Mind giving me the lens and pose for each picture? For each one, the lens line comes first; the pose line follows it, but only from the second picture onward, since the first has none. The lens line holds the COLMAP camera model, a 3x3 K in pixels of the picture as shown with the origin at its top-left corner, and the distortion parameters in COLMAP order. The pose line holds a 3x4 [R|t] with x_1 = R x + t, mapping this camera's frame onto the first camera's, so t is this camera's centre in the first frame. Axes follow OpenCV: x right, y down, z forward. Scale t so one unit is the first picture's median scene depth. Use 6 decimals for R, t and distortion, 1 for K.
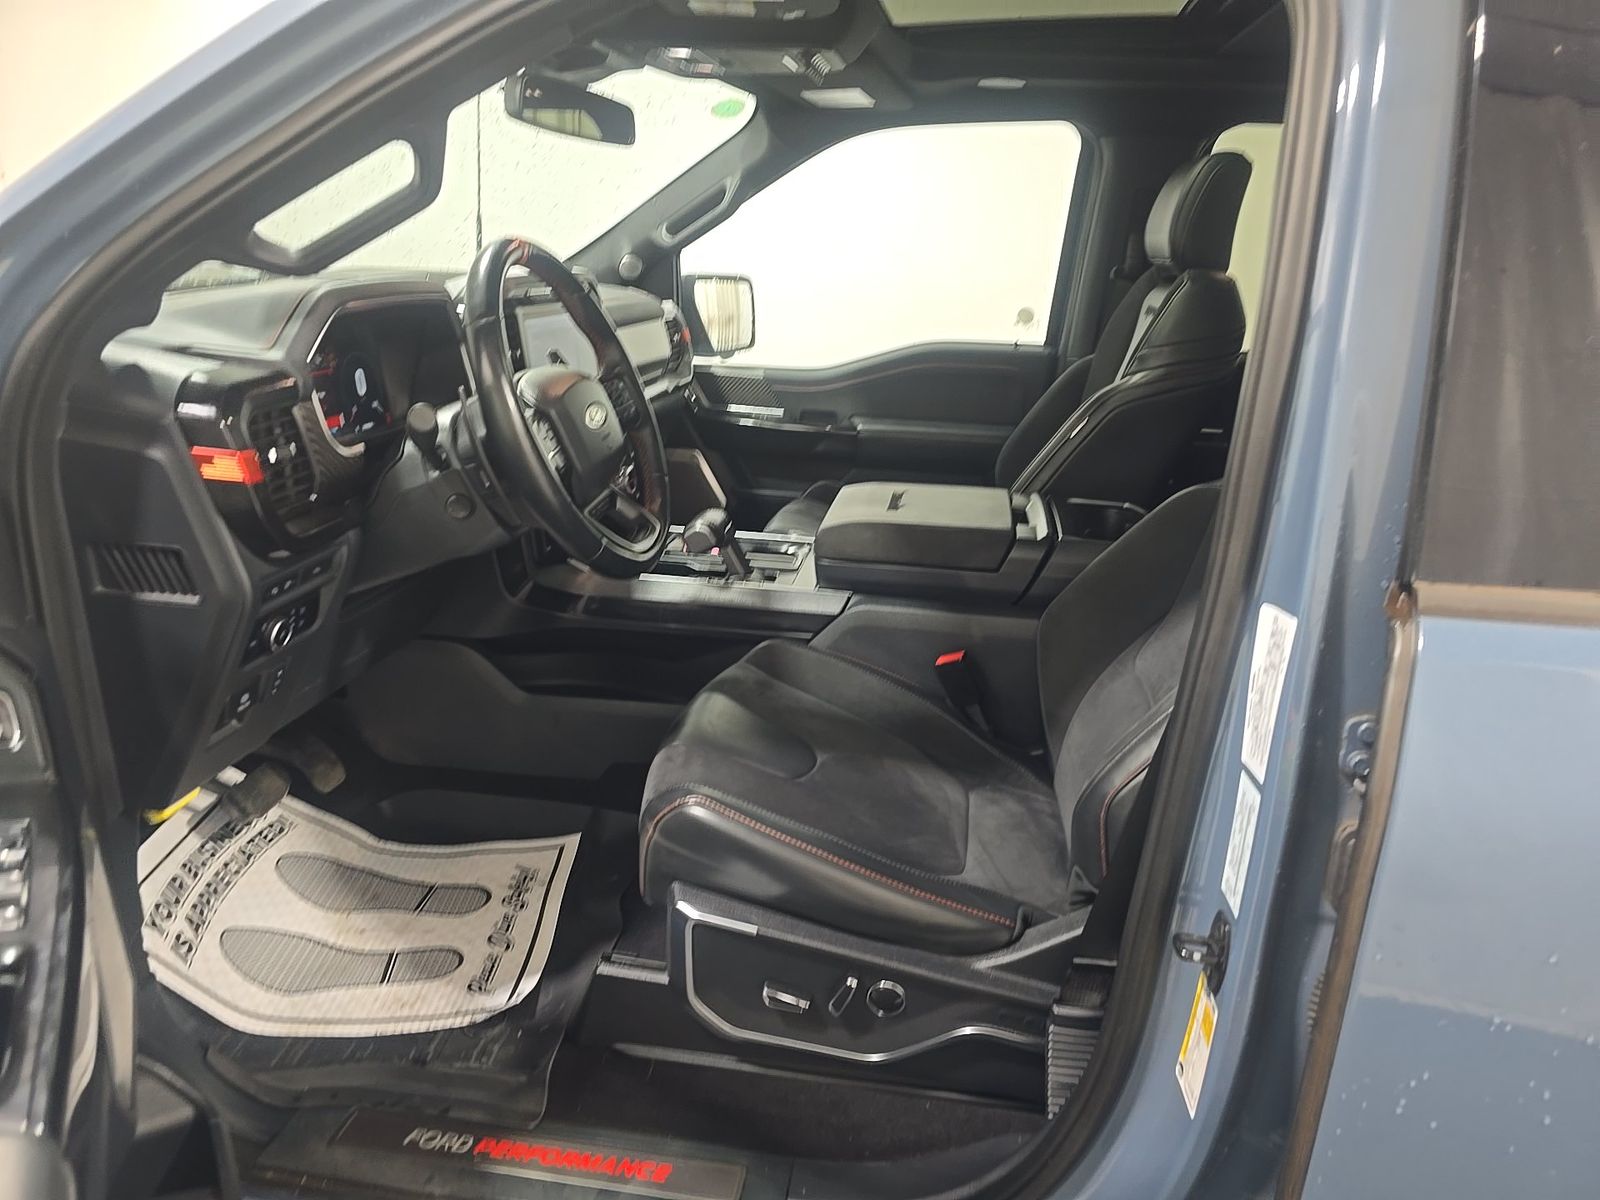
lens RADIAL K [[1071.9, 0, 800.0], [0, 1071.9, 600.0], [0, 0, 1]] dist [0.000100, -0.002087]
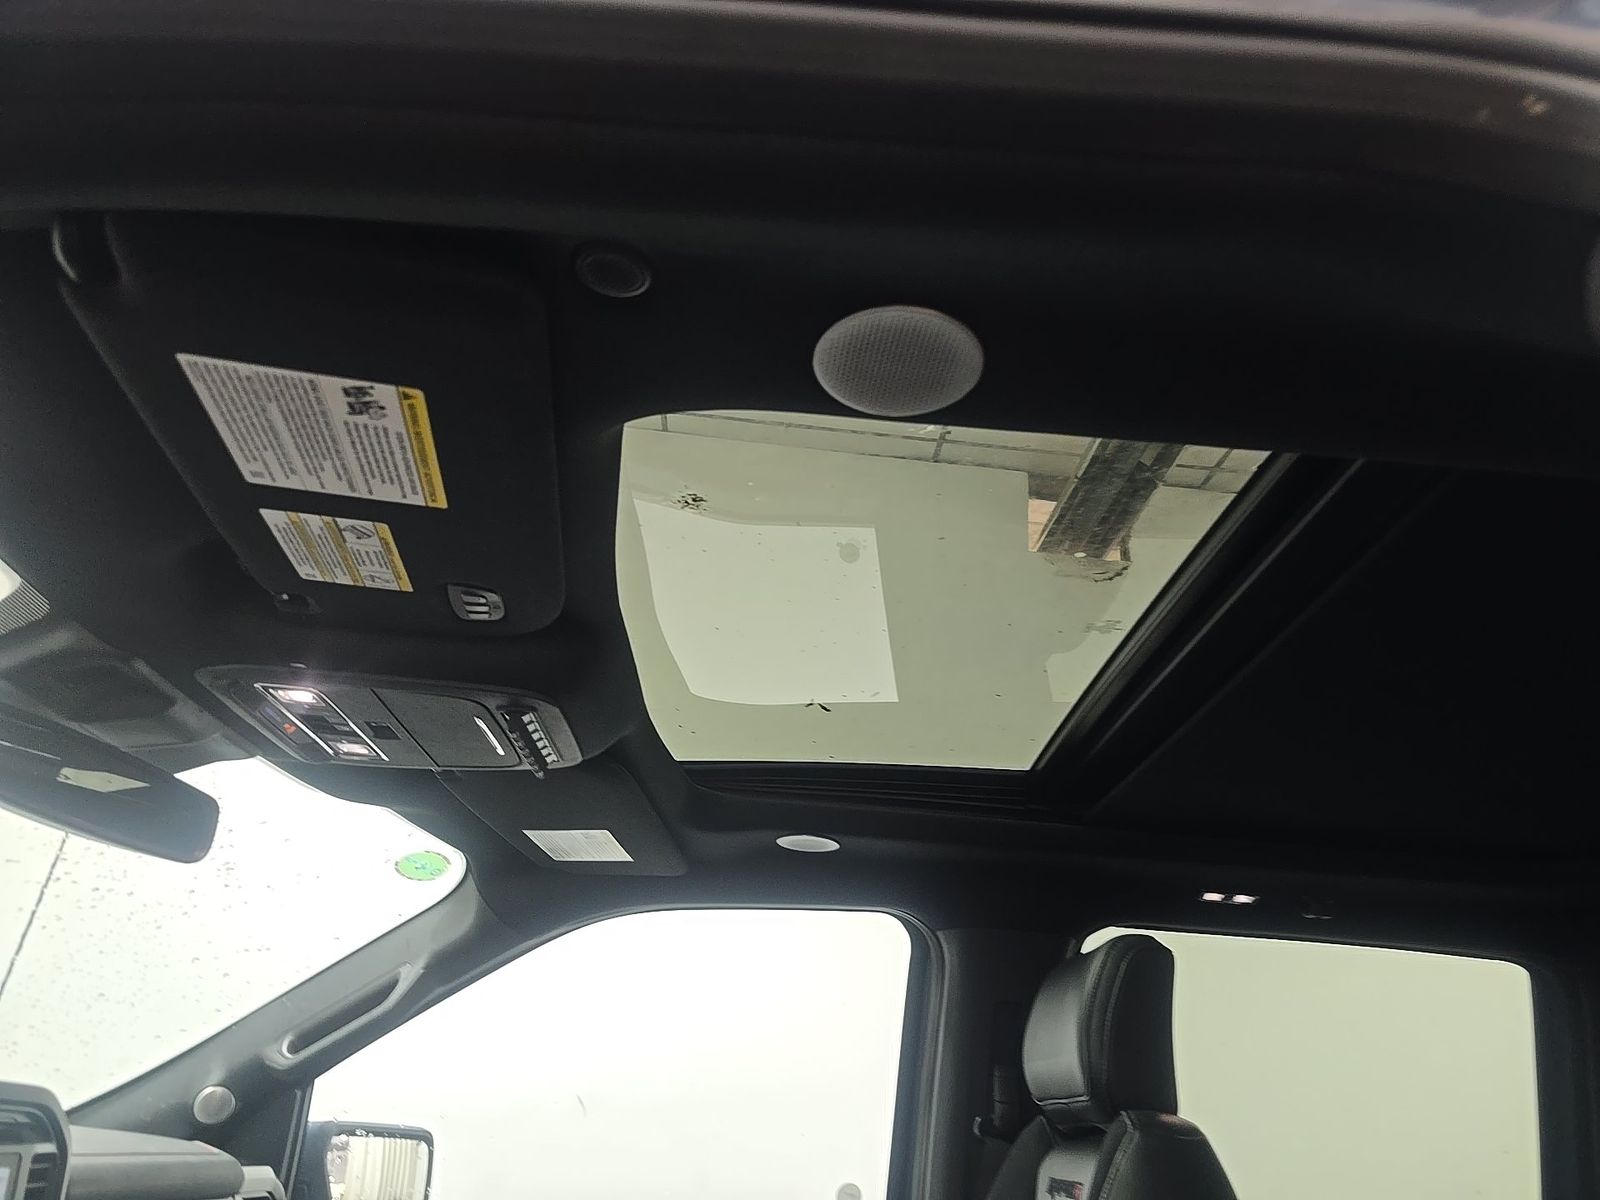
lens RADIAL K [[1071.9, 0, 800.0], [0, 1071.9, 600.0], [0, 0, 1]] dist [0.000100, -0.002087]
pose [[0.979844, 0.102150, 0.171674, 0.037098], [0.046703, 0.718423, -0.694036, -0.086392], [-0.194231, 0.688065, 0.699172, 0.342727]]
